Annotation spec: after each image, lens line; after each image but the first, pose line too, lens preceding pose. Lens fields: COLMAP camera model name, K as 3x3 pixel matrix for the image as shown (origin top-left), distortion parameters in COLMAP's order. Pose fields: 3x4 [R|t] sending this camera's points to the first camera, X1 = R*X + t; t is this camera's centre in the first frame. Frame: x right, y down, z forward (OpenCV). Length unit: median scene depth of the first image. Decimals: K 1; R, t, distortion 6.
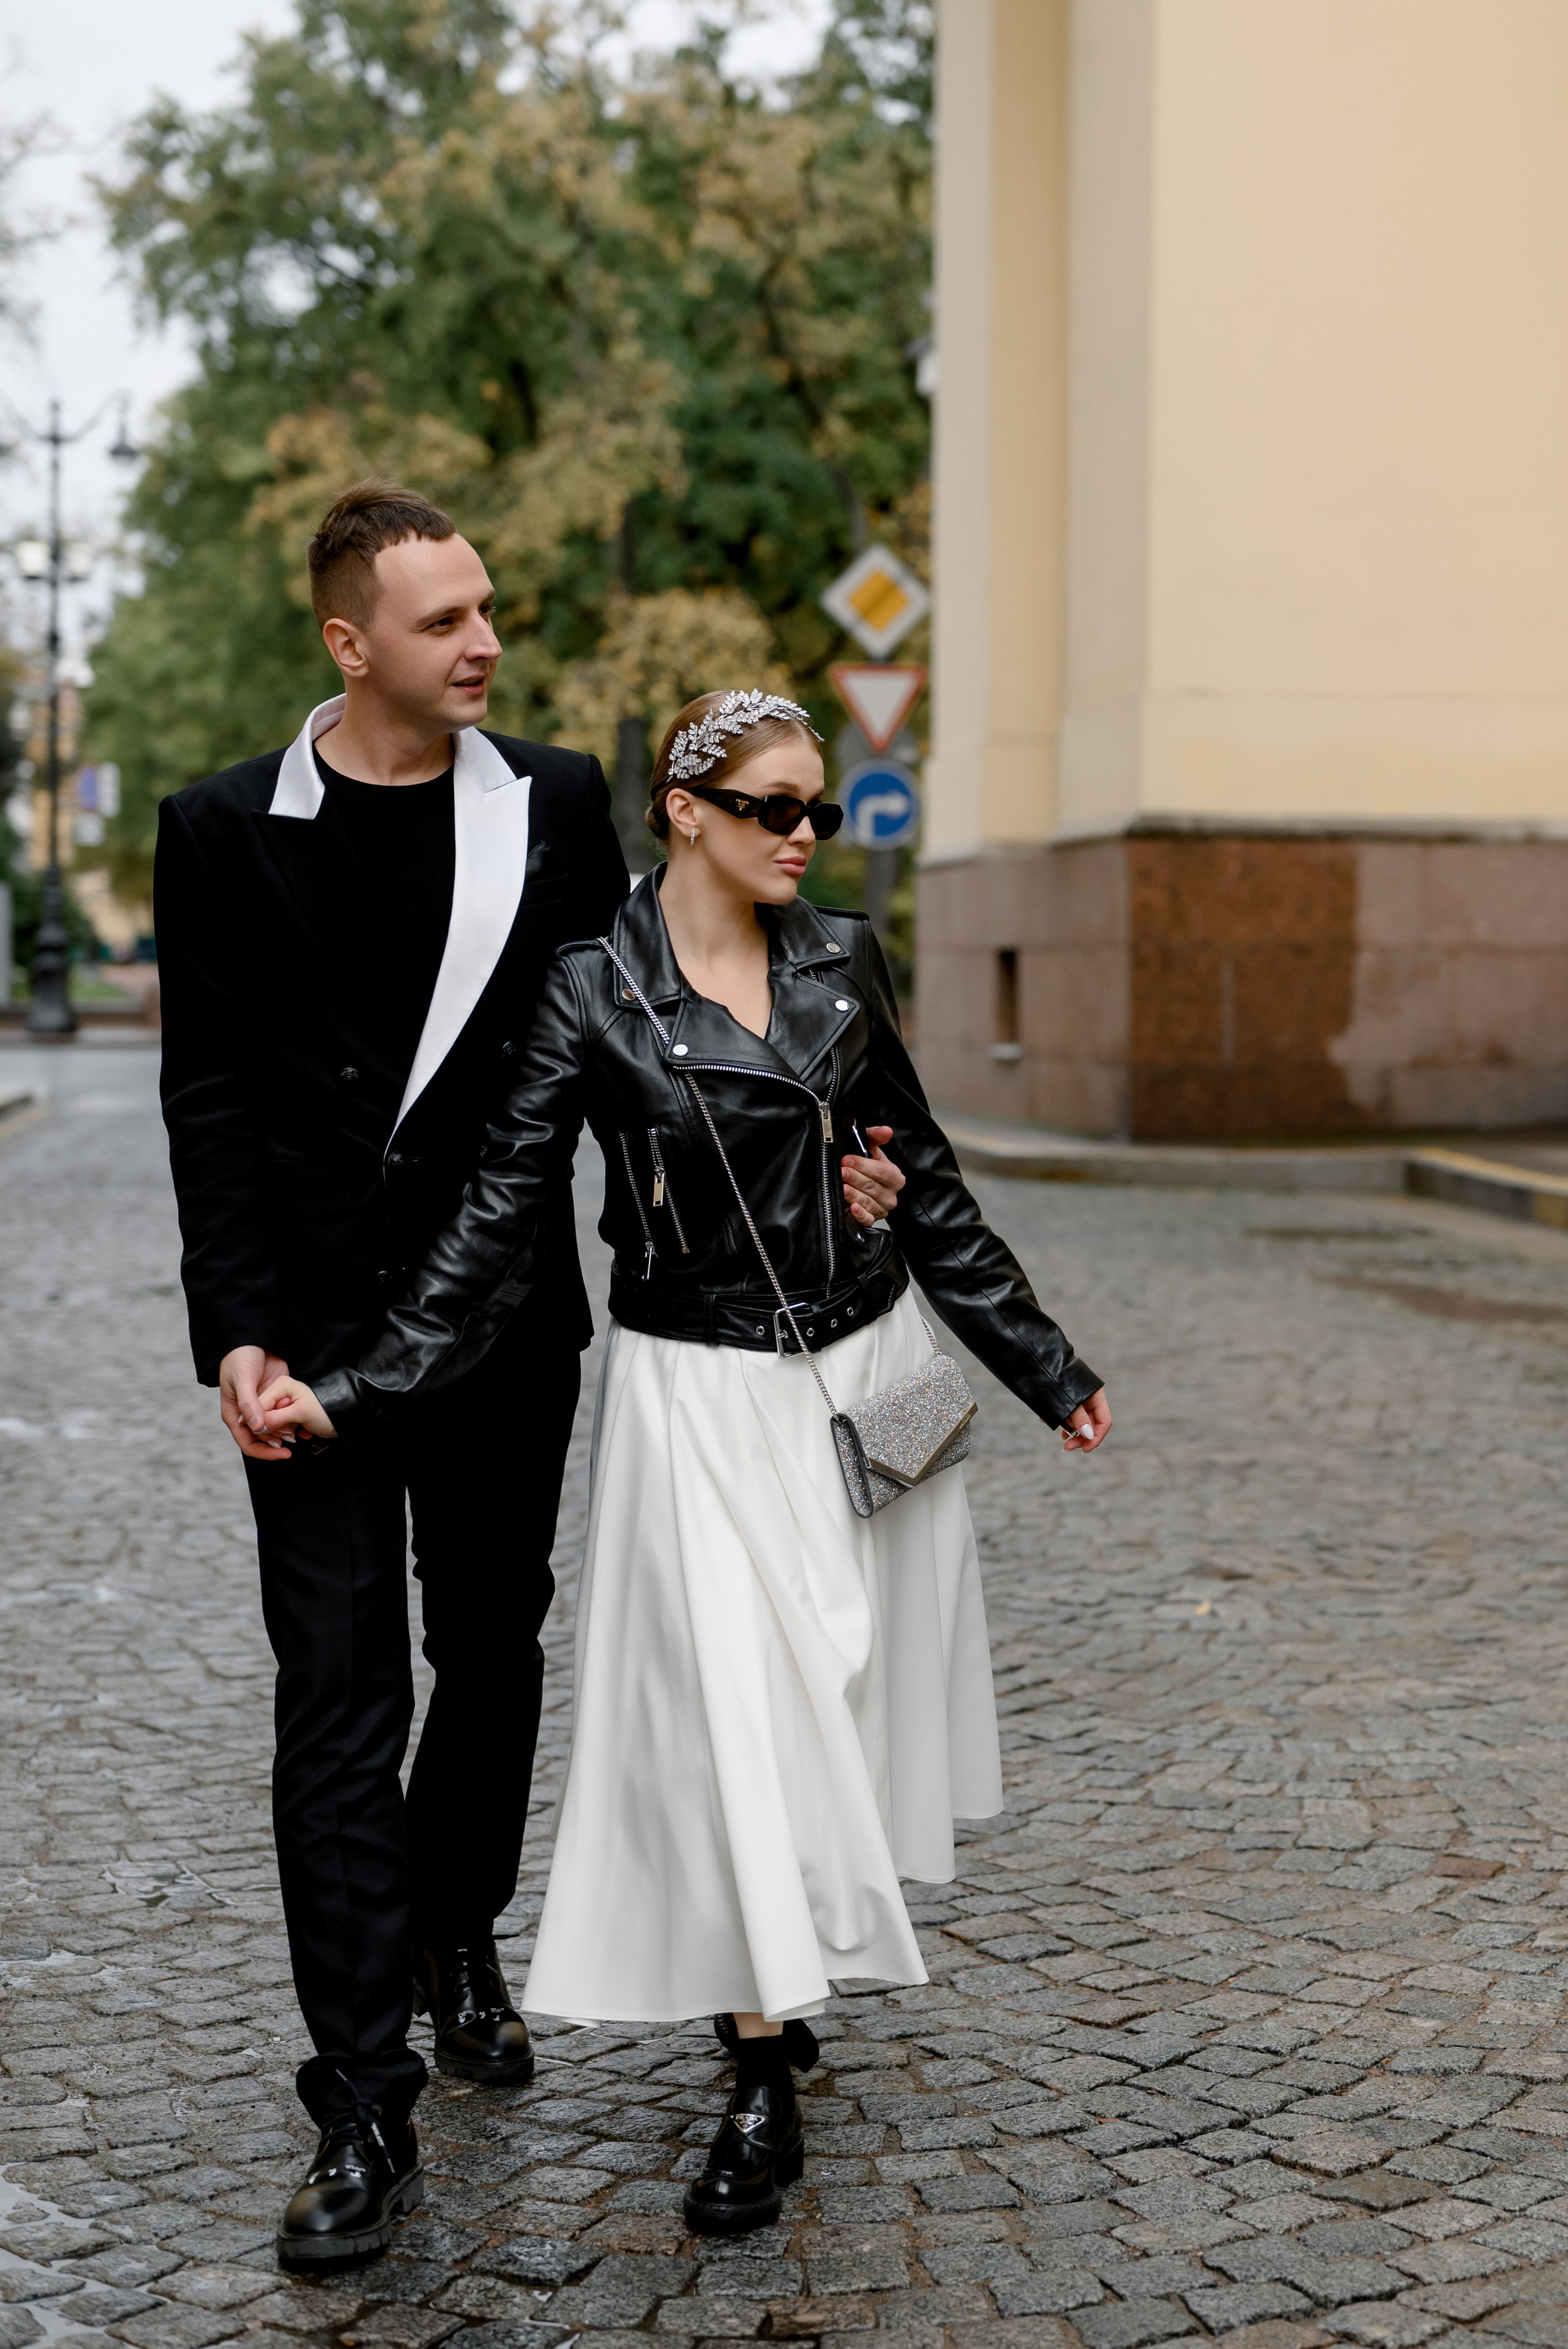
lens RADIAL K [[3425.3, 0, 788.3], [0, 3425.3, 941.1], [0, 0, 1]] dist [0.136146, -2.508068]
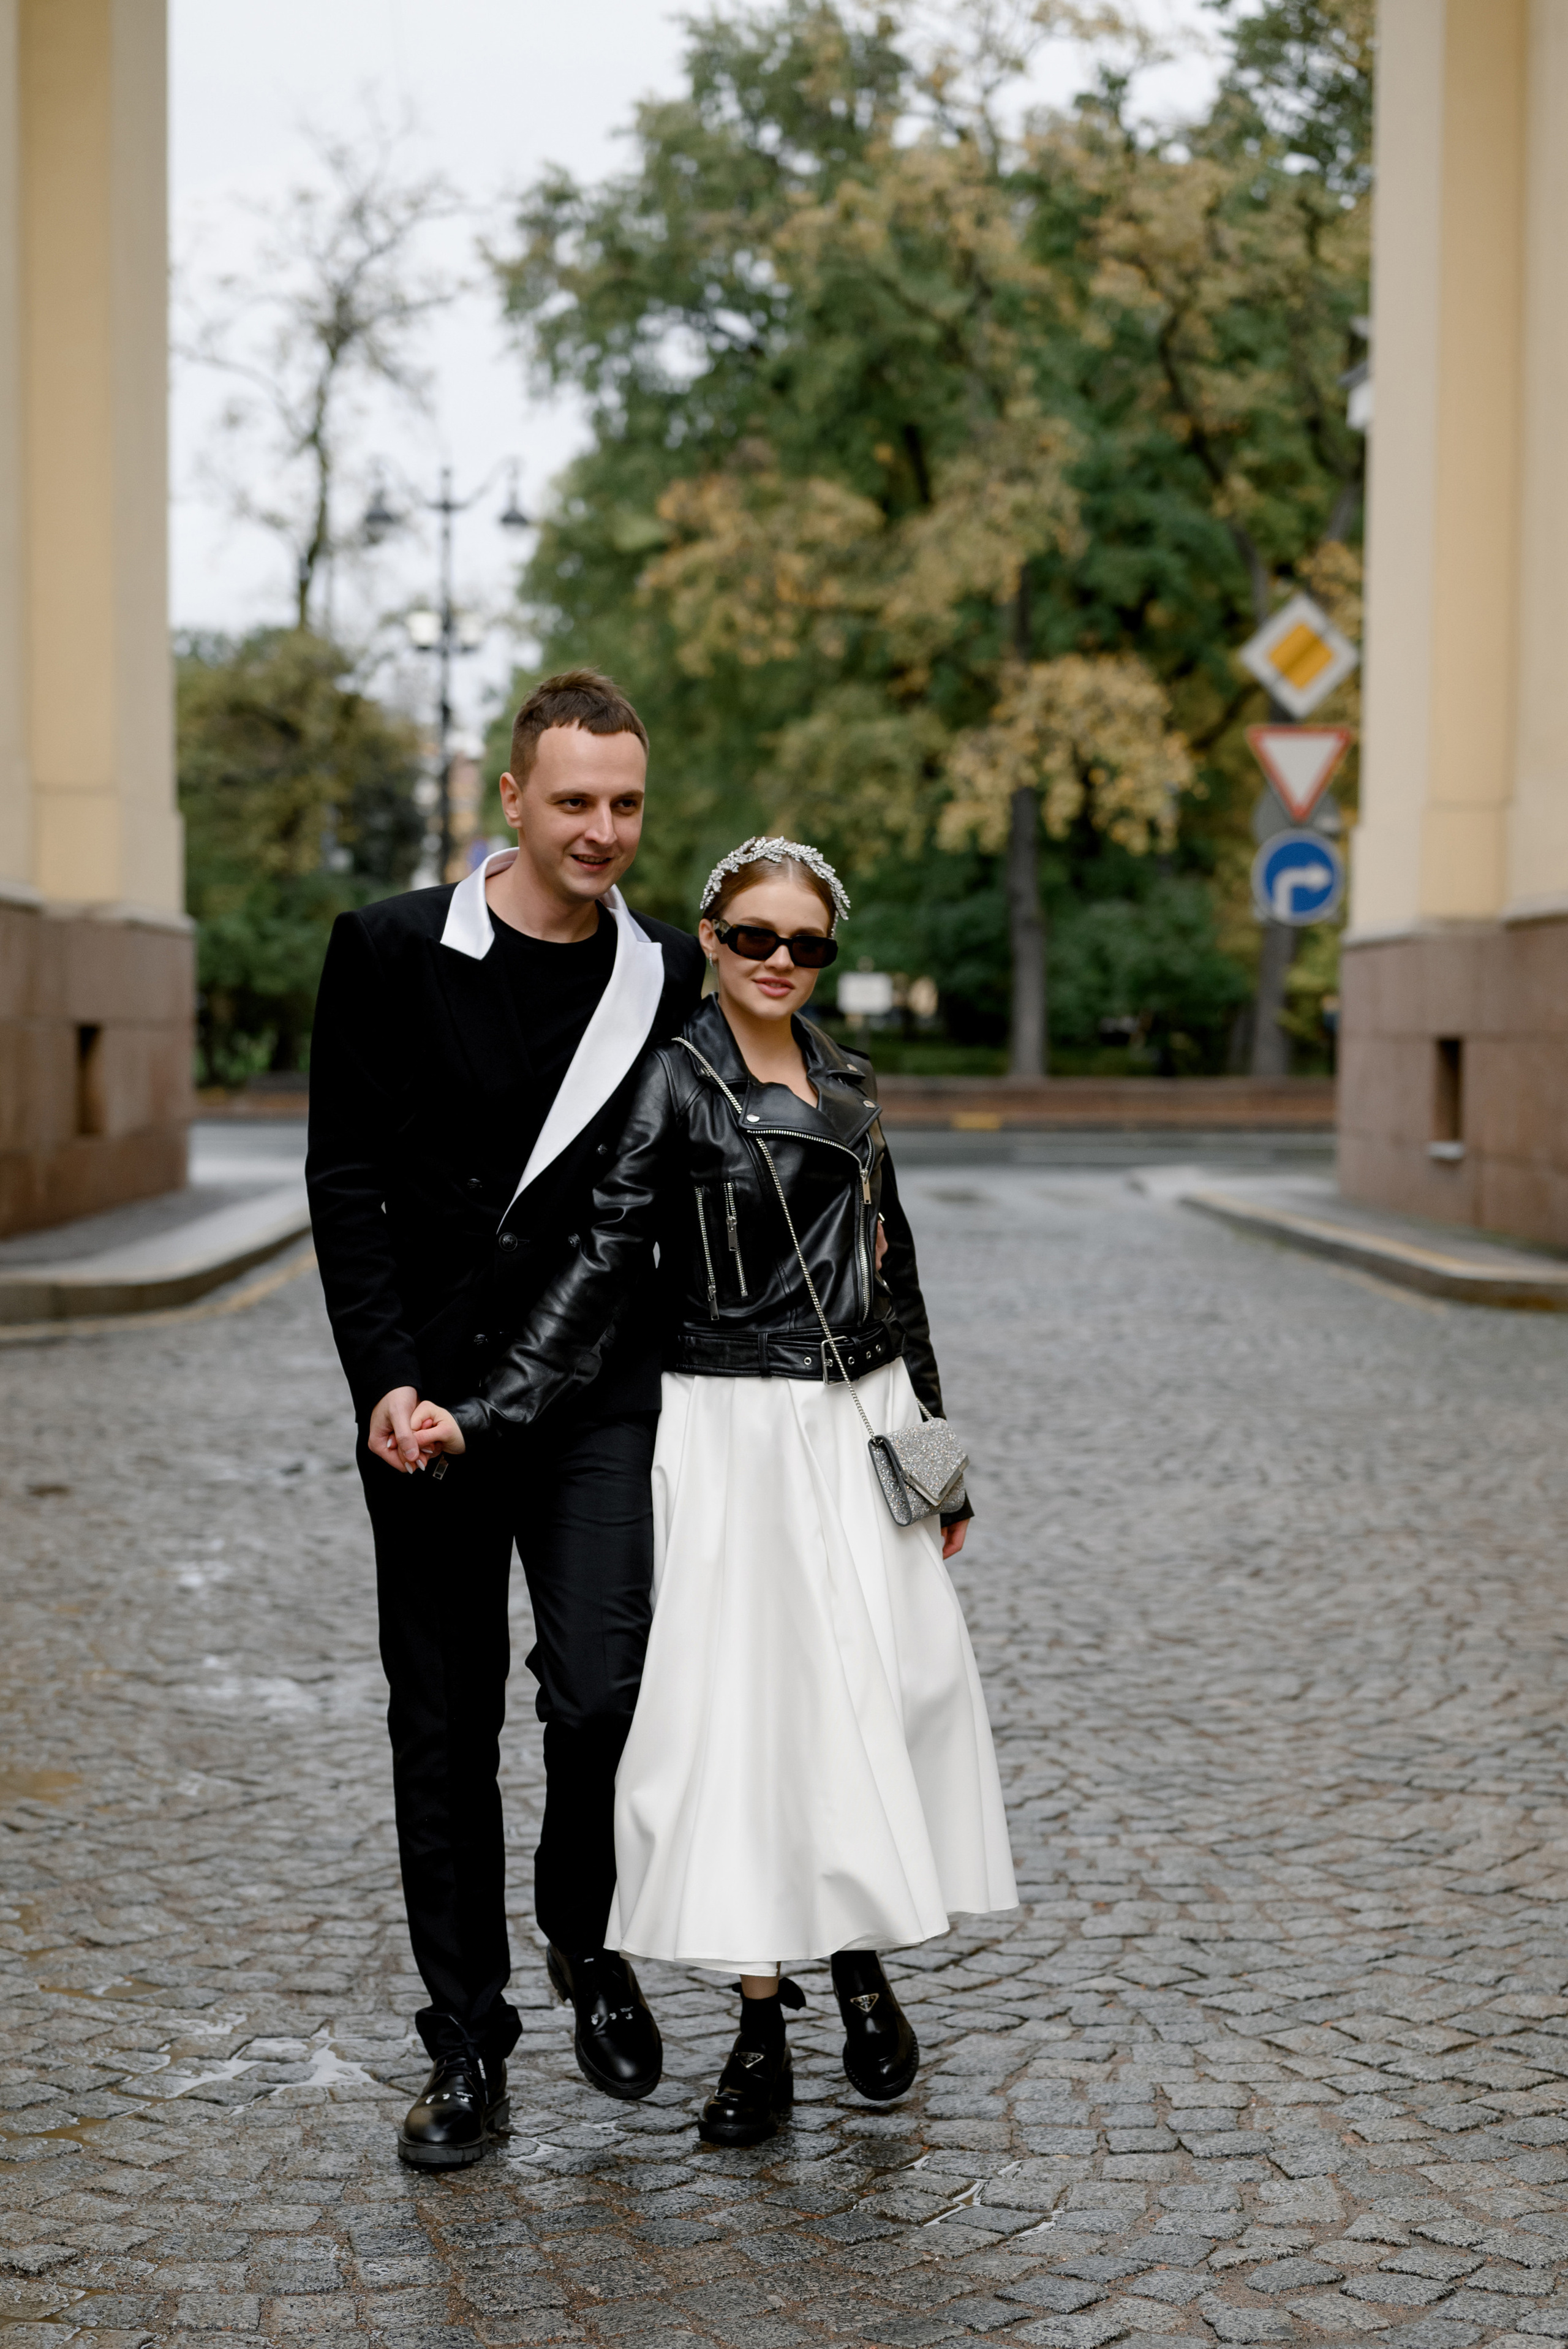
lens RADIAL K [[3264.6, 0, 776.7], [0, 3264.6, 1233.5], [0, 0, 1]] dist [0.116705, -0.888670]
pose [[0.993062, 0.011478, -0.117034, -0.004934], [-0.003356, 0.997586, 0.069361, -0.002456], [0.117548, -0.068487, 0.990703, 0.052068]]
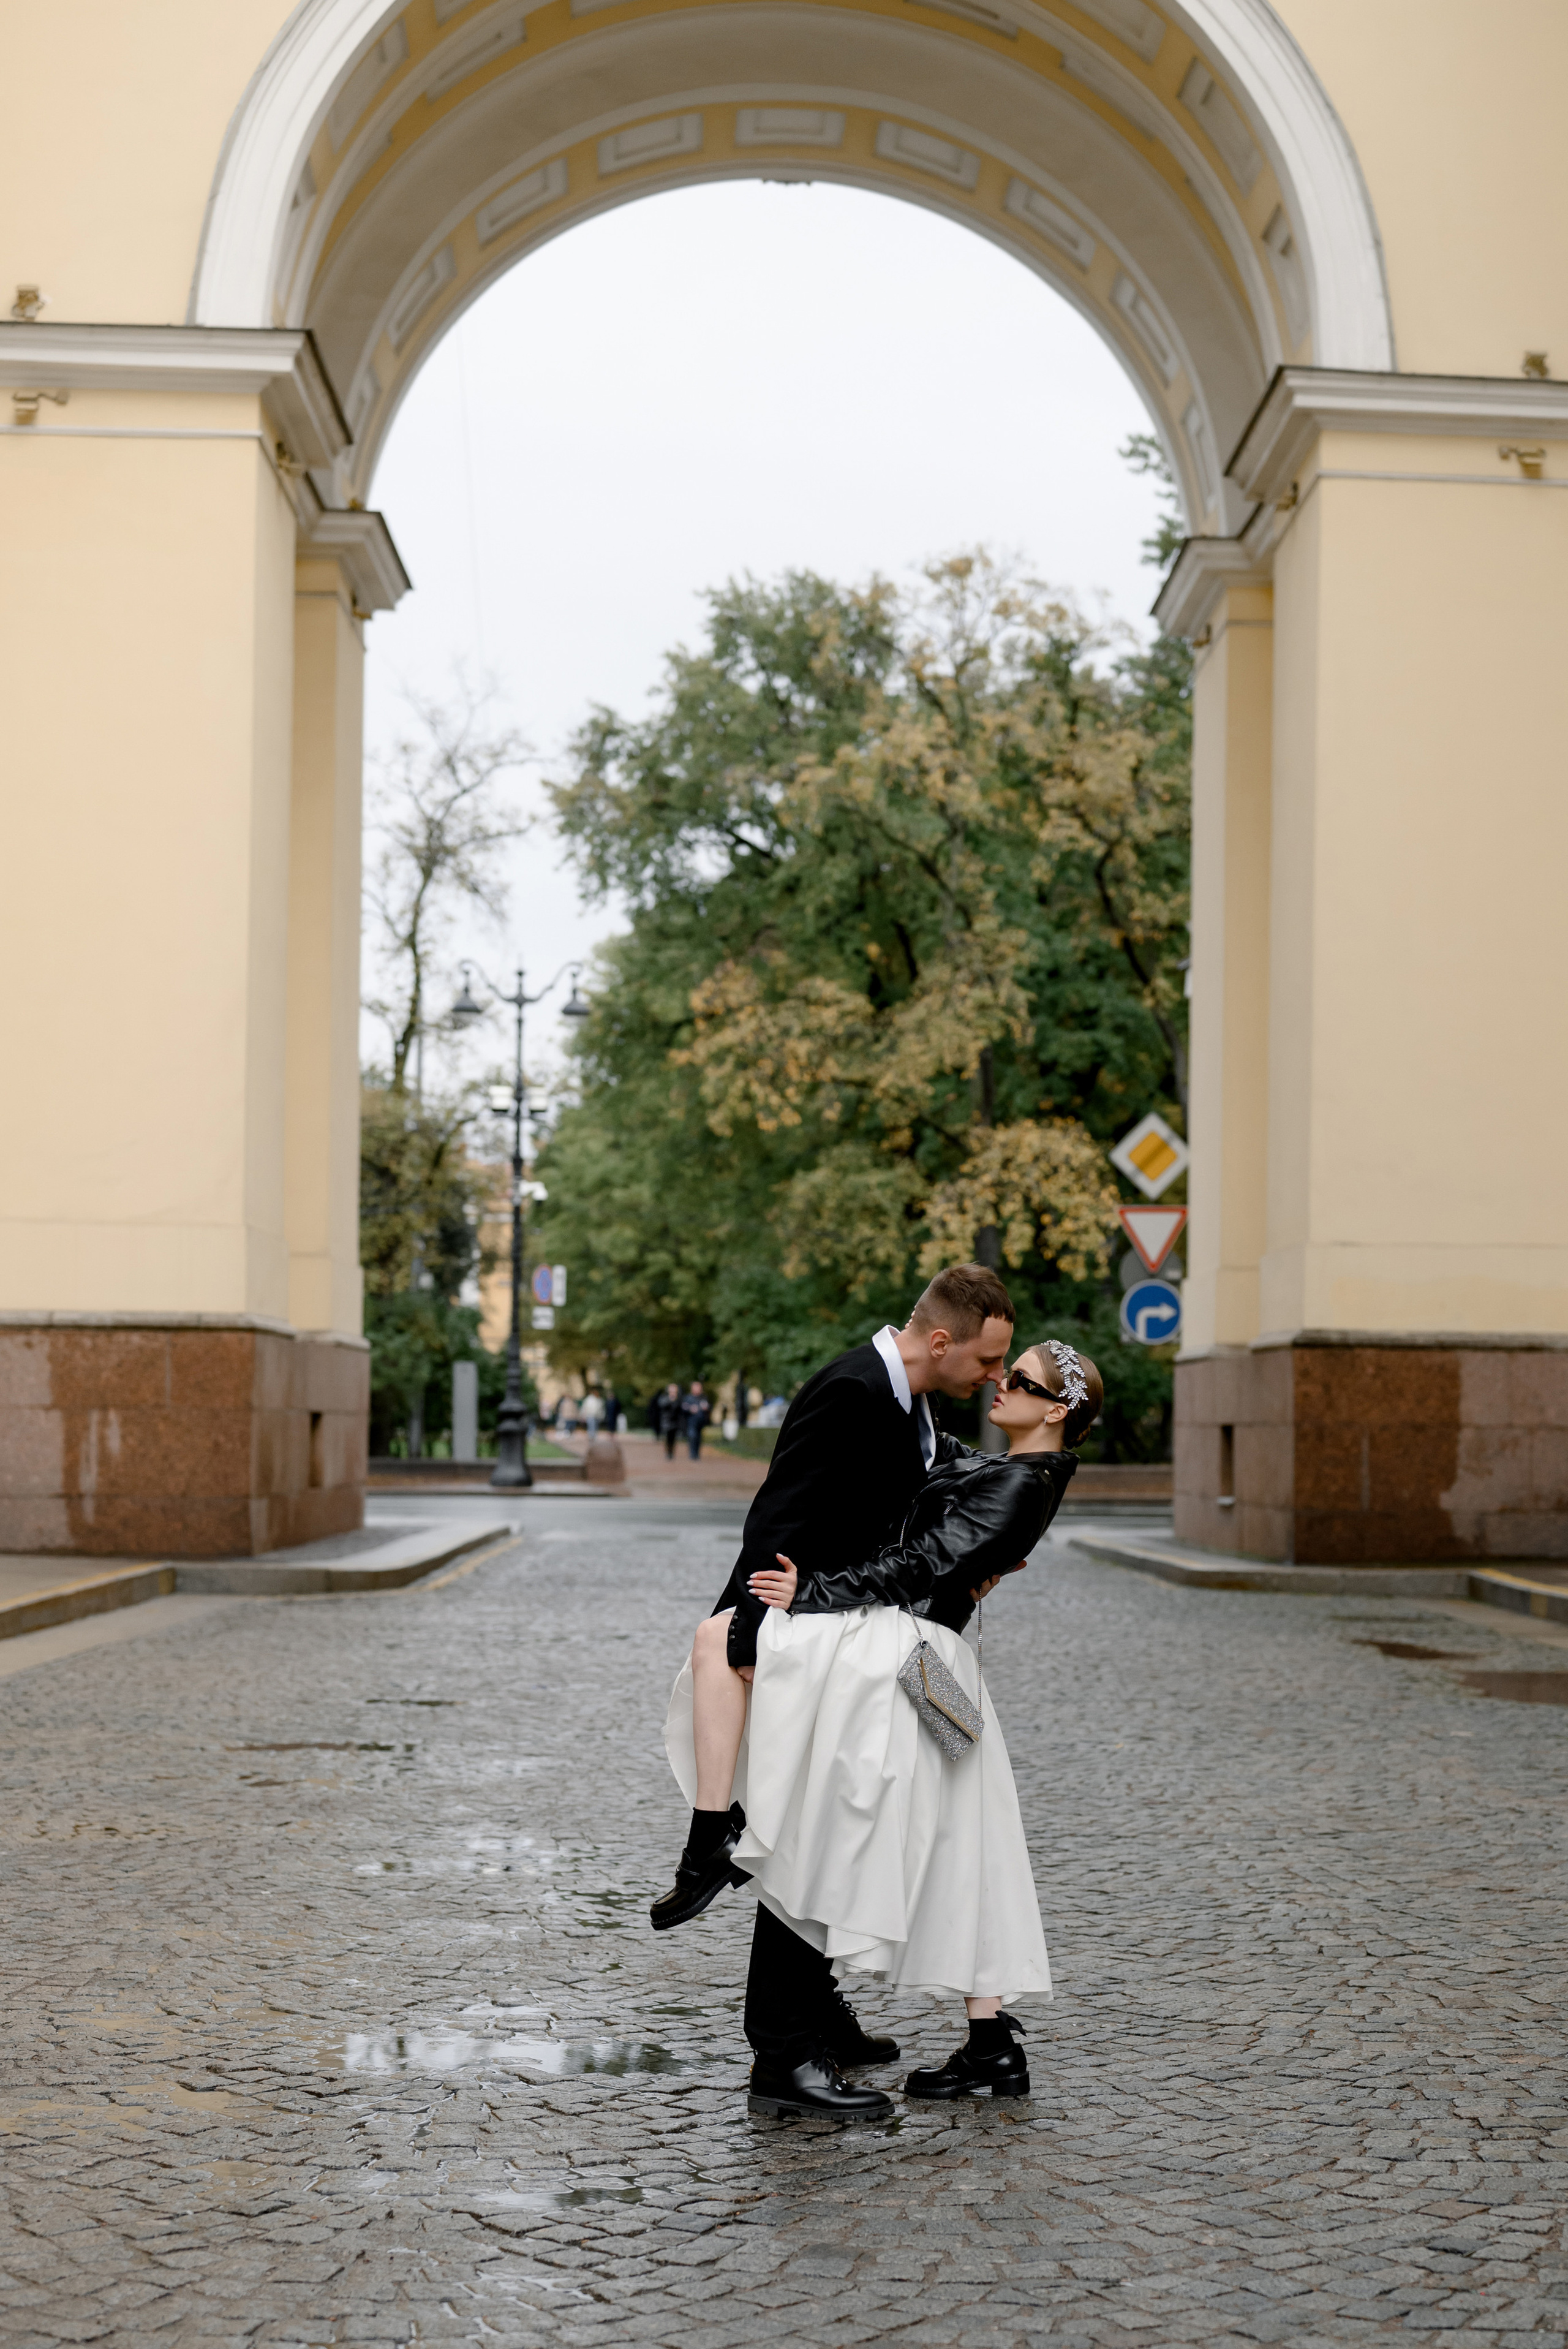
lens RADIAL K [[3264.6, 0, 776.7], [0, 3264.6, 1233.5], [0, 0, 1]] dist [0.116705, -0.888670]
pose [[0.992393, 0.001226, -0.123102, 0.020748], [-0.007828, 0.998555, -0.053163, -0.001354], [0.122859, 0.053722, 0.990969, -0.138181]]
